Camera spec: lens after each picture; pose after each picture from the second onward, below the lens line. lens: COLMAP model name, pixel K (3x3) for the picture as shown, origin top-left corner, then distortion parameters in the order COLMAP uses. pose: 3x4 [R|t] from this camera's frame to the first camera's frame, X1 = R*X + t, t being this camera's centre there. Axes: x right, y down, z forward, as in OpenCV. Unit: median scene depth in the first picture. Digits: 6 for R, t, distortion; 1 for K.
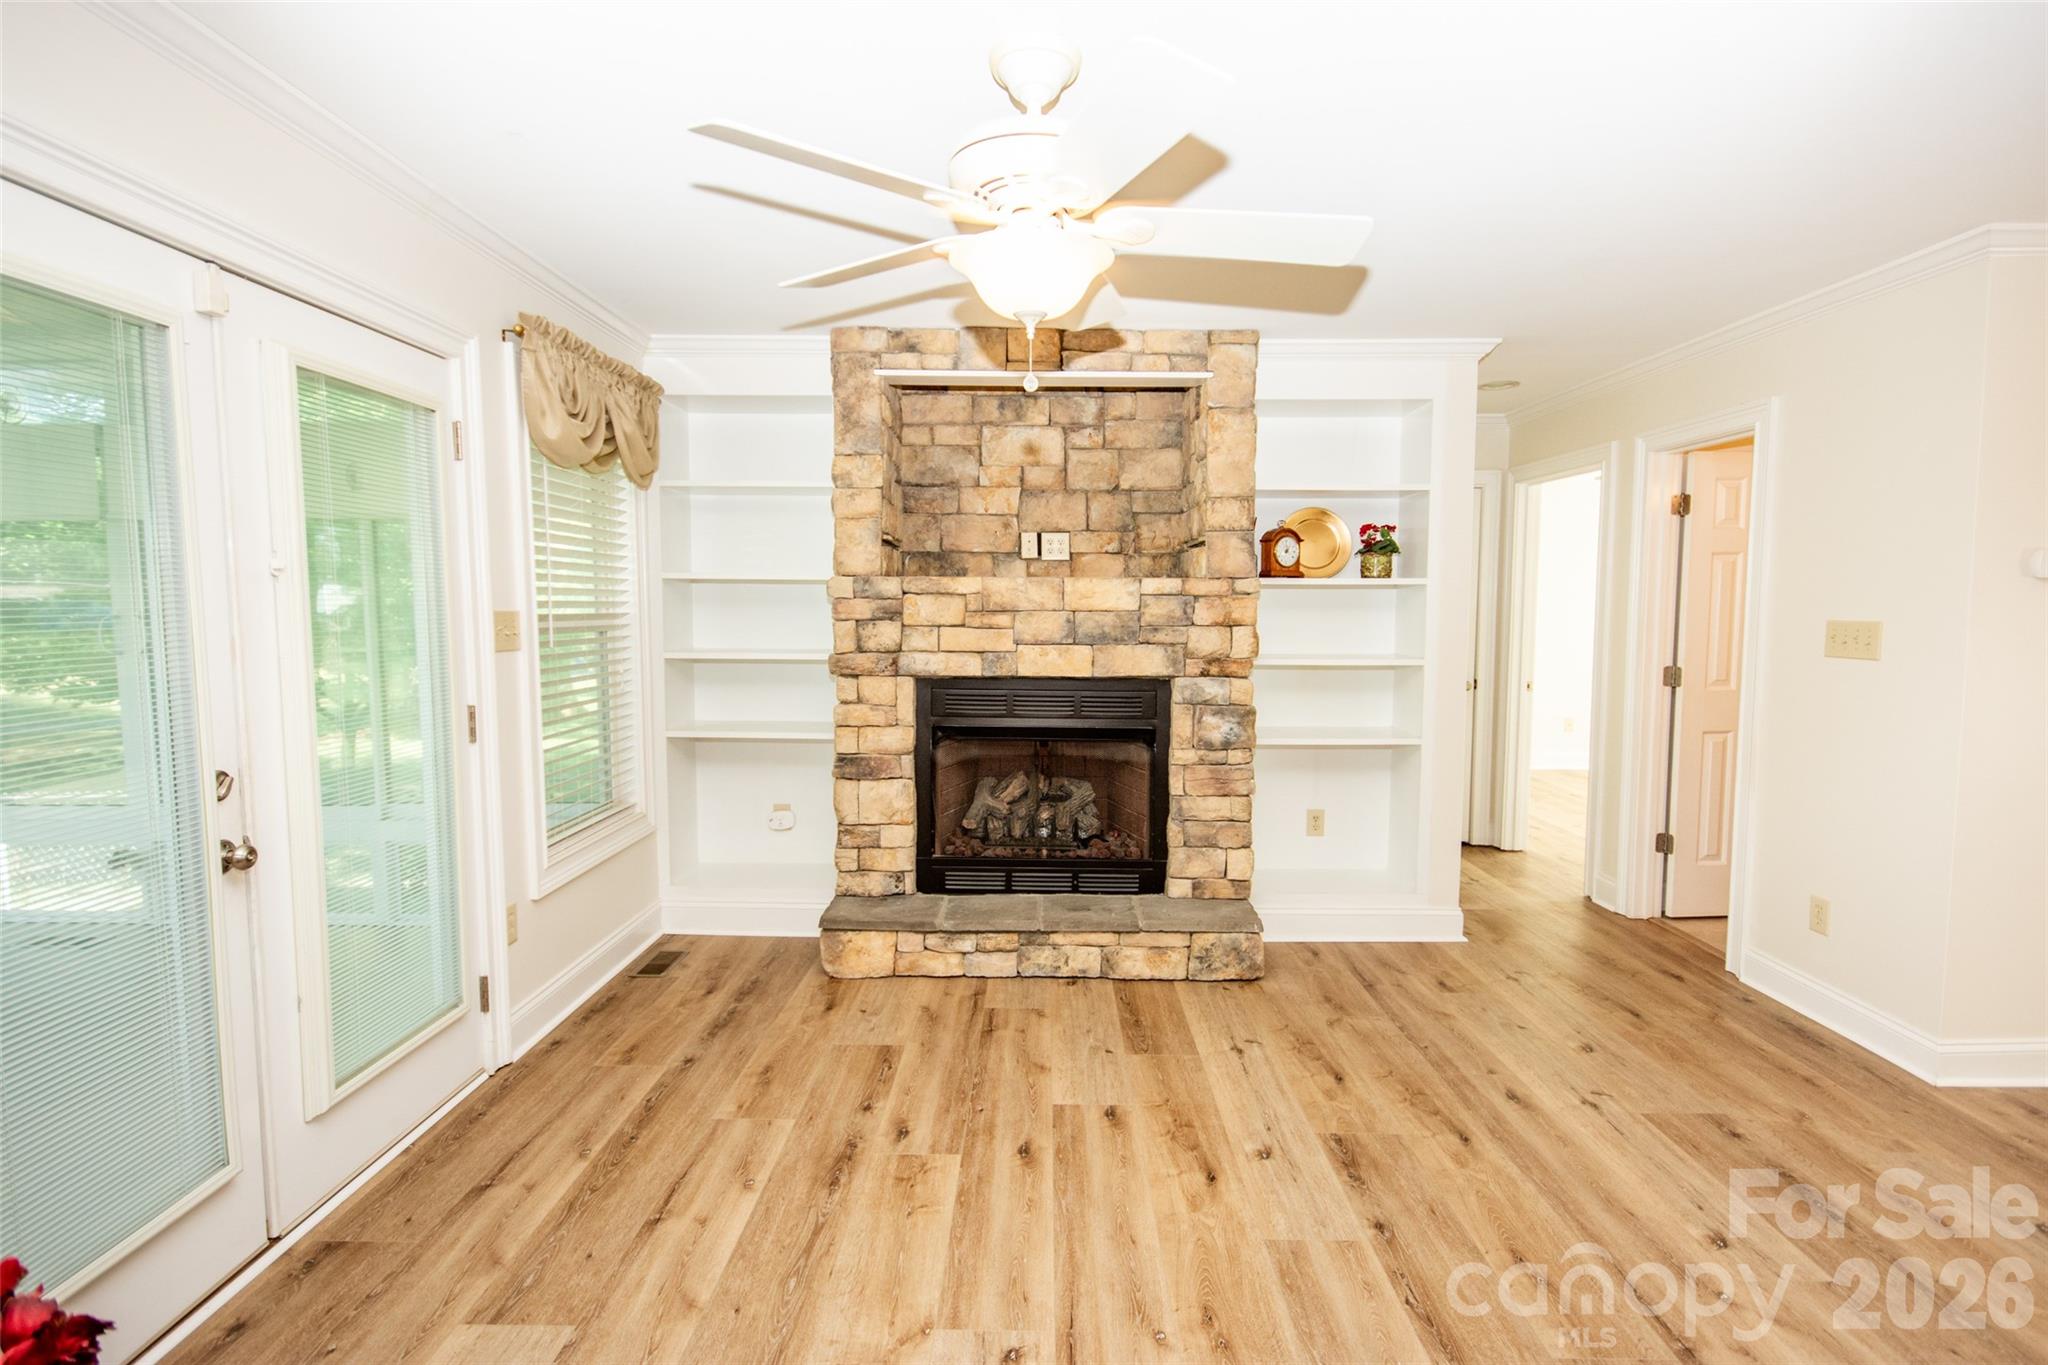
lens RADIAL K [[993.0, 0, 1044.7], [0, 993.0, 681.6], [0, 0, 1]] dist [-0.000837, 0.000988]
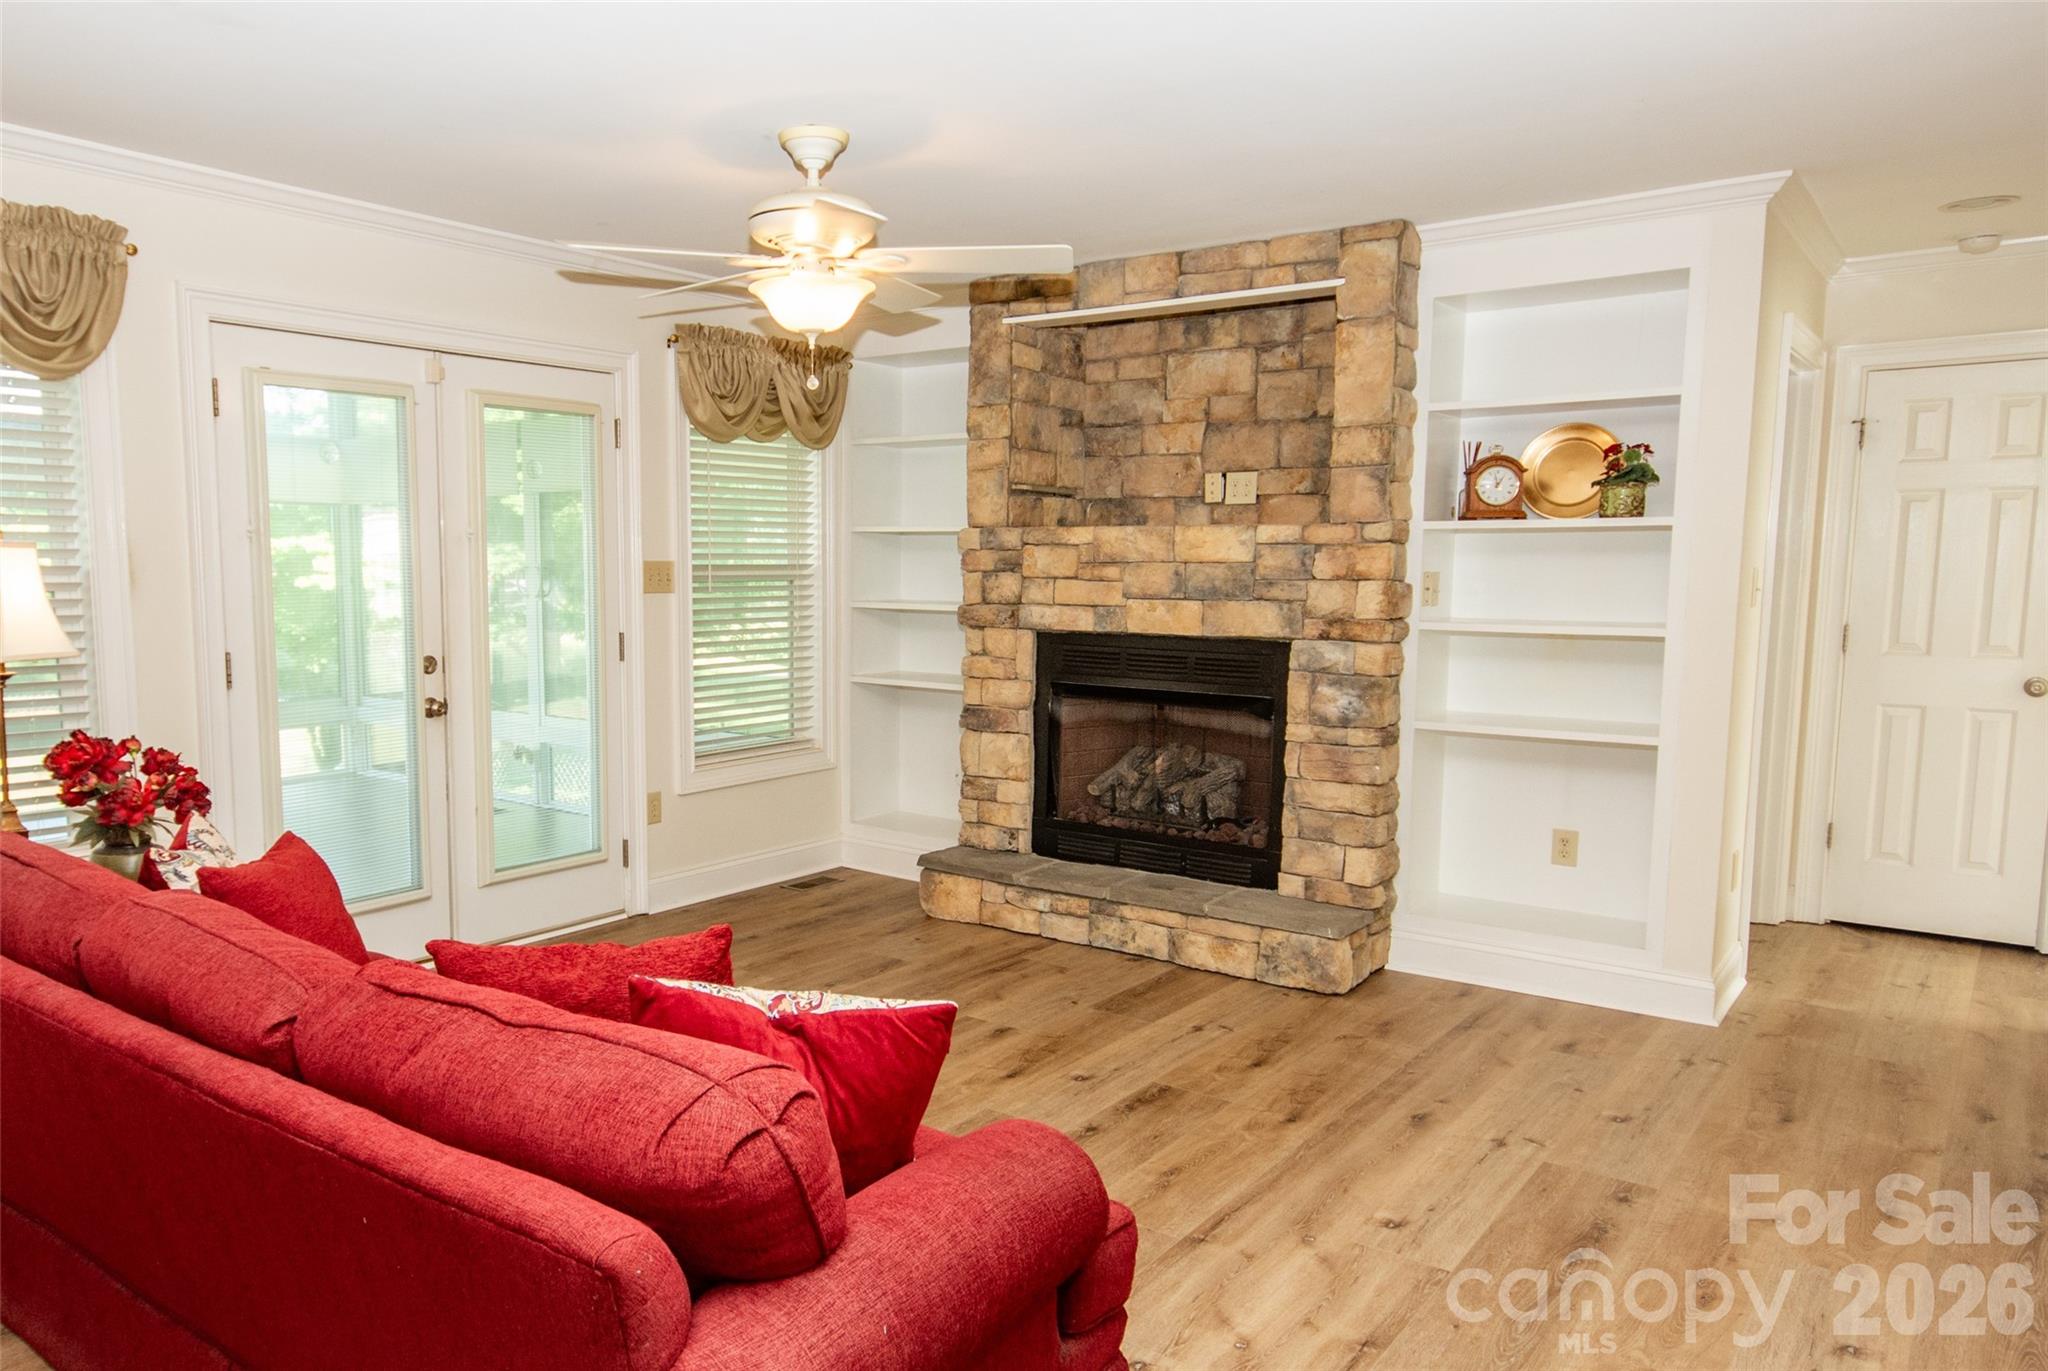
lens RADIAL K [[1446.2, 0, 825.9], [0, 1446.2, 719.9], [0, 0, 1]] dist [0.003510, 0.004443]
pose [[0.770772, 0.068516, -0.633416, 0.619284], [-0.048791, 0.997629, 0.048541, 0.023907], [0.635240, -0.006509, 0.772287, -0.226435]]
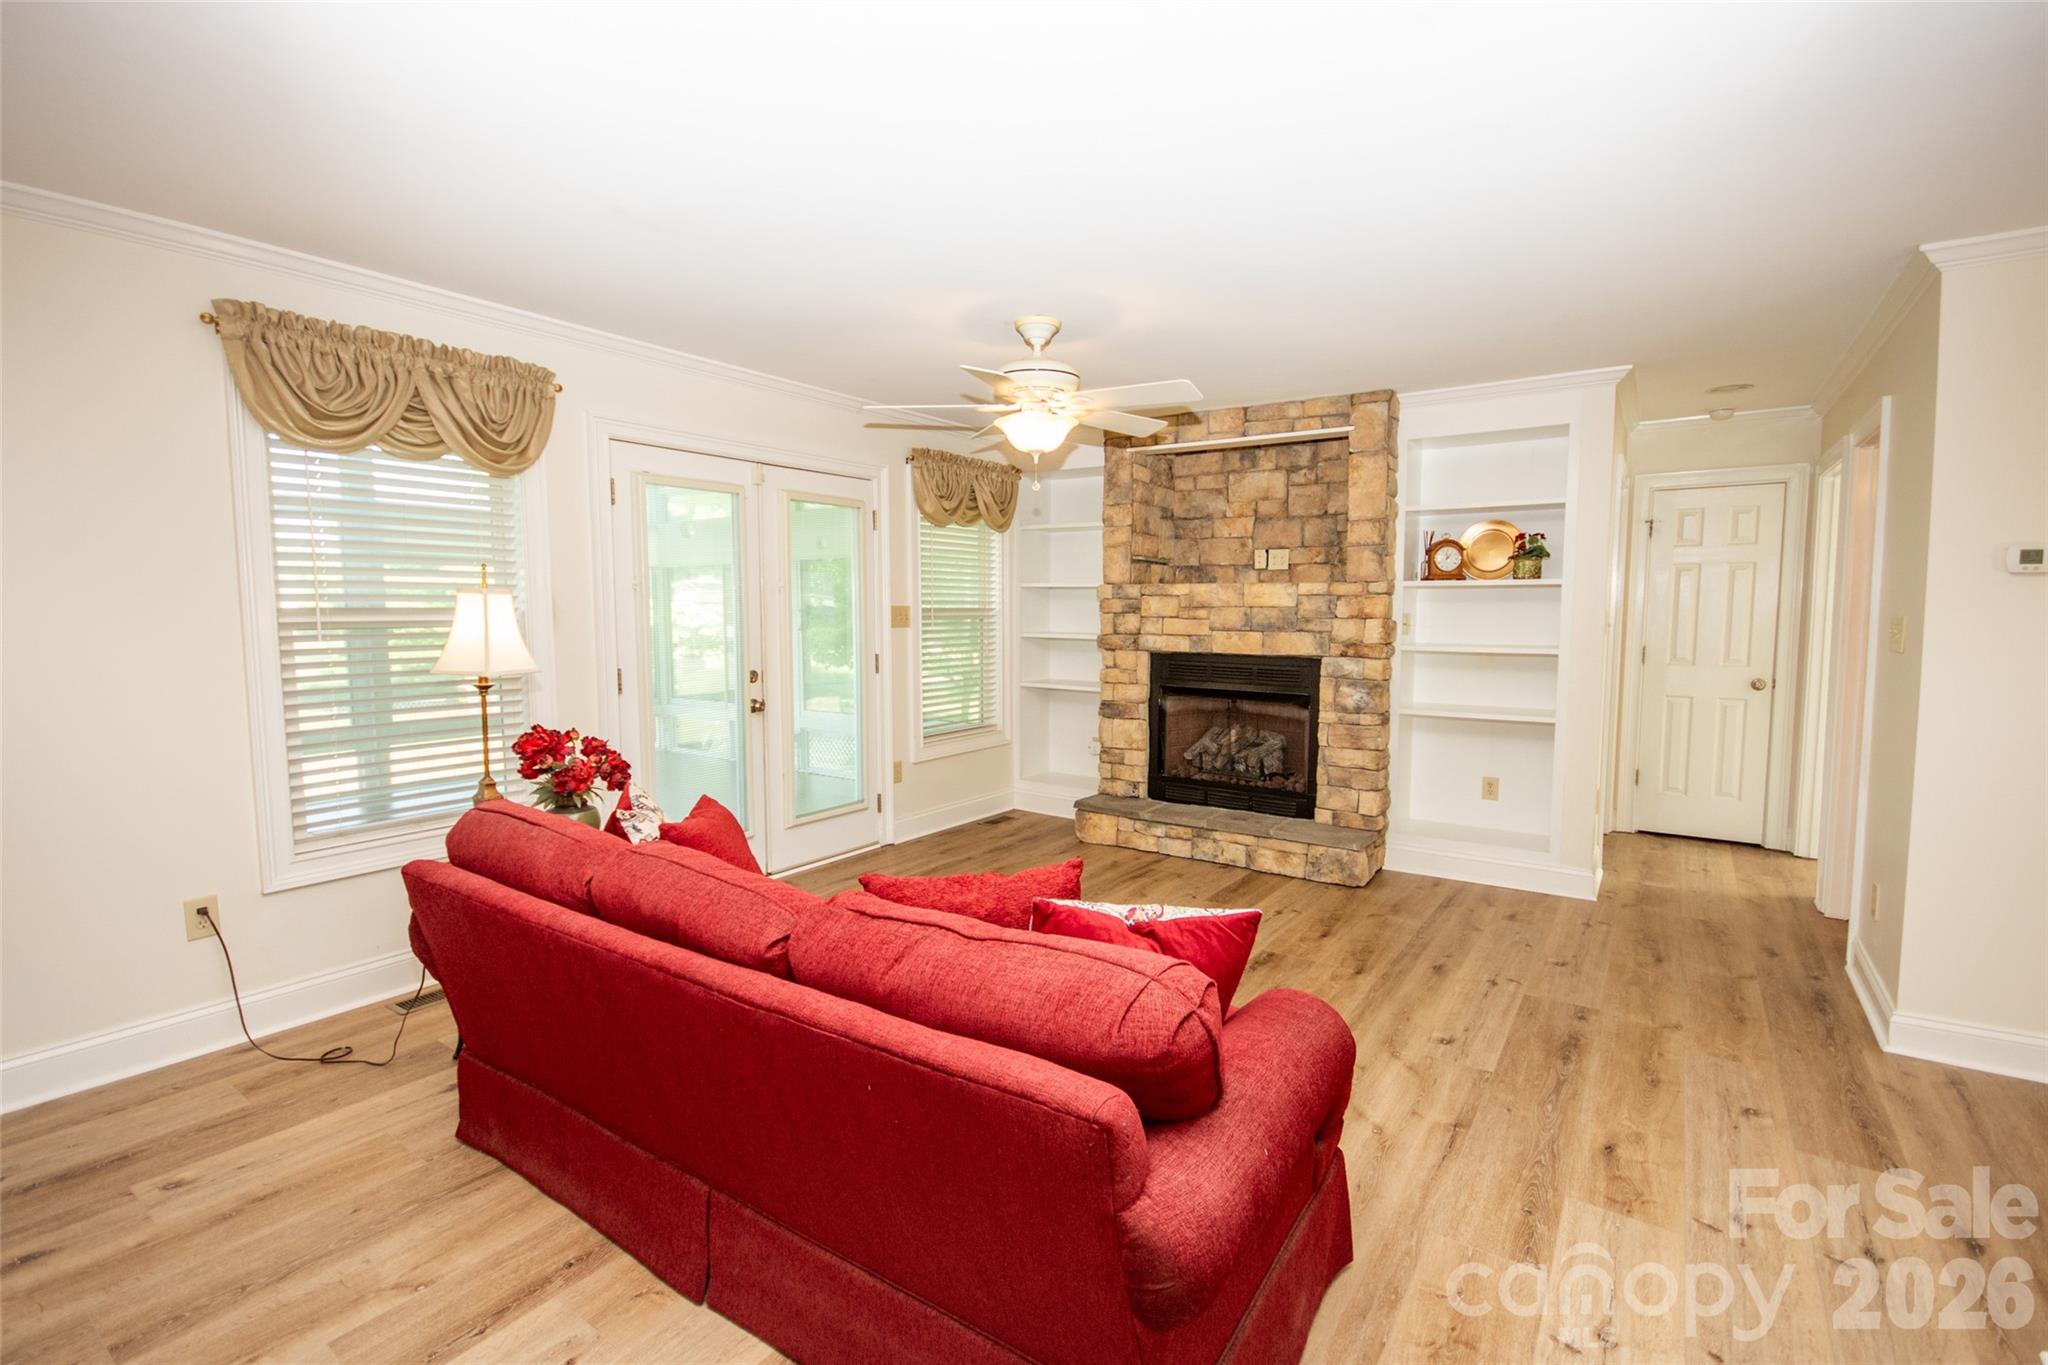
lens RADIAL K [[937.4, 0, 1037.3], [0, 937.4, 682.3], [0, 0, 1]] dist [-0.001532, -0.000995]
pose [[0.828936, 0.044717, -0.557552, 0.517256], [-0.044030, 0.998923, 0.014655, 0.028230], [0.557607, 0.012401, 0.830012, -0.257151]]
